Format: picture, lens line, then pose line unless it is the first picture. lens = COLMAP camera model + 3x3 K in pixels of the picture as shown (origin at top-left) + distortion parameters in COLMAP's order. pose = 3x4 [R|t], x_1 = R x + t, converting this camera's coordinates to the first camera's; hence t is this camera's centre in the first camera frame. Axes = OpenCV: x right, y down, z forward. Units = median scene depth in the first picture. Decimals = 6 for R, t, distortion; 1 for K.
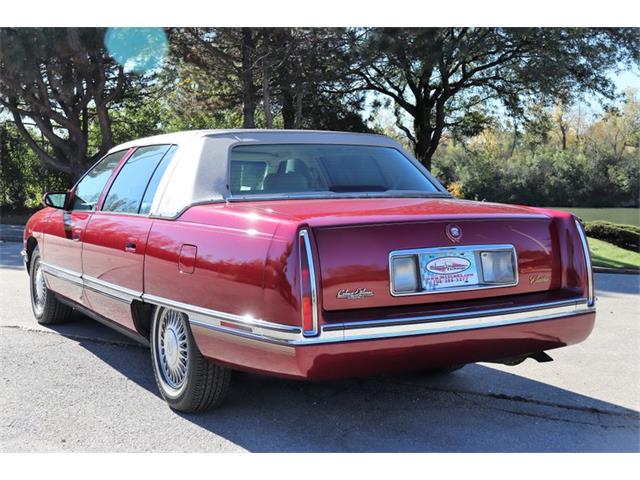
lens RADIAL K [[882.4, 0, 320.0], [0, 882.4, 240.0], [0, 0, 1]] dist [-0.019784, 0.489307]
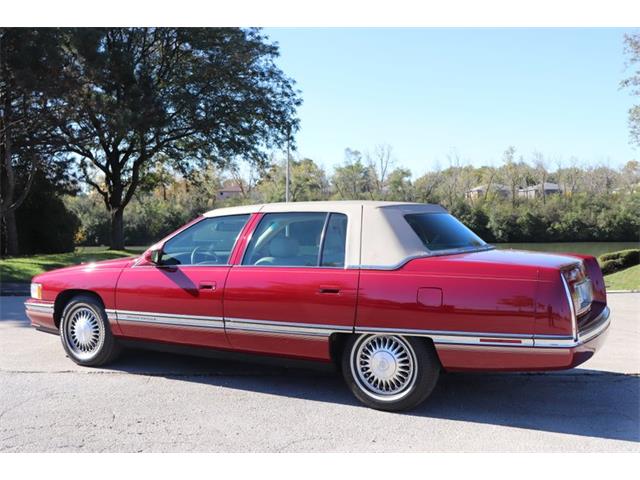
lens RADIAL K [[717.8, 0, 320.0], [0, 717.8, 240.0], [0, 0, 1]] dist [-0.018179, 0.045772]
pose [[0.852168, -0.020118, 0.522882, -0.792184], [0.043141, 0.998560, -0.031889, -0.036675], [-0.521488, 0.049732, 0.851808, 0.103477]]
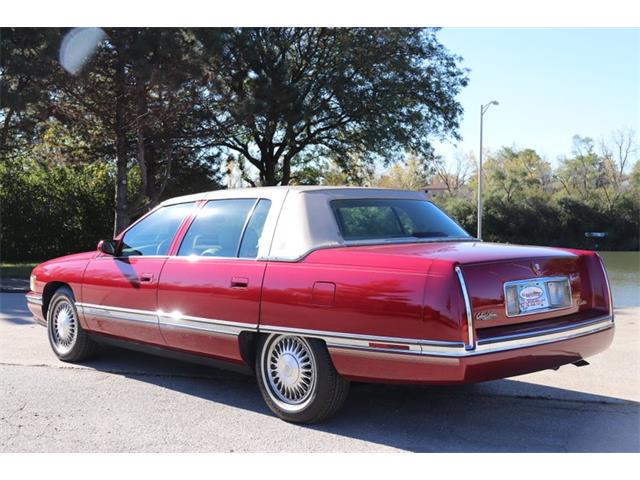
lens RADIAL K [[819.0, 0, 320.0], [0, 819.0, 240.0], [0, 0, 1]] dist [0.032960, 0.041616]
pose [[0.969111, -0.009379, 0.246445, -0.384308], [0.022195, 0.998538, -0.049279, 0.002796], [-0.245622, 0.053227, 0.967903, -0.084820]]
